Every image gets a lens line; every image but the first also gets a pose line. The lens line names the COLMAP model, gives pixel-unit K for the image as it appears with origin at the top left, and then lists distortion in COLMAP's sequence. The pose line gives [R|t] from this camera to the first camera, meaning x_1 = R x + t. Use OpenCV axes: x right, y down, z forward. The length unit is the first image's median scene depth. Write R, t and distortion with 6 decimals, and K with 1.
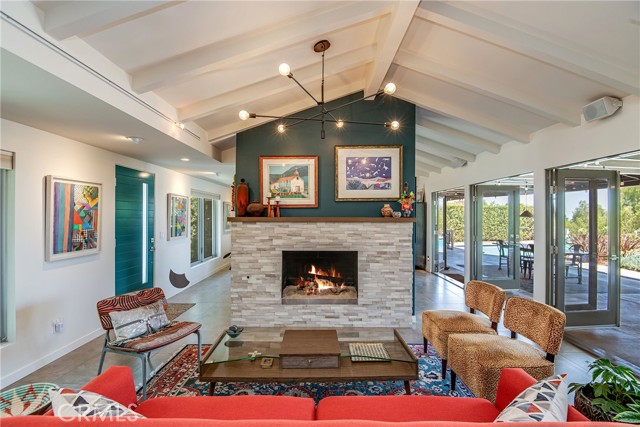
lens RADIAL K [[296.1, 0, 320.2], [0, 296.1, 214.1], [0, 0, 1]] dist [-0.004205, -0.003873]
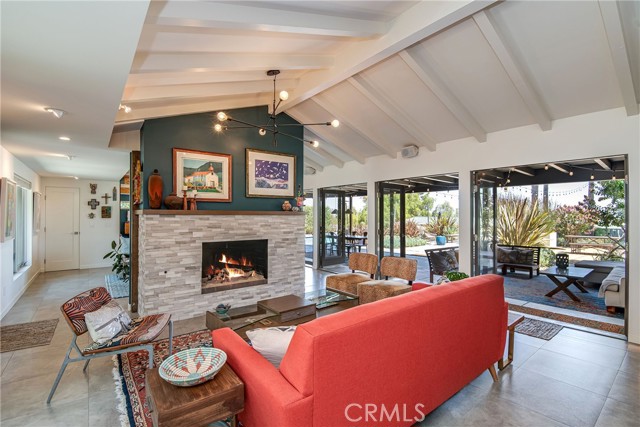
lens RADIAL K [[296.1, 0, 320.5], [0, 296.1, 215.2], [0, 0, 1]] dist [-0.004205, -0.003873]
pose [[0.784797, 0.000299, 0.619752, -0.445523], [-0.002538, 0.999993, 0.002731, 0.023734], [-0.619747, -0.003716, 0.784793, -0.071418]]
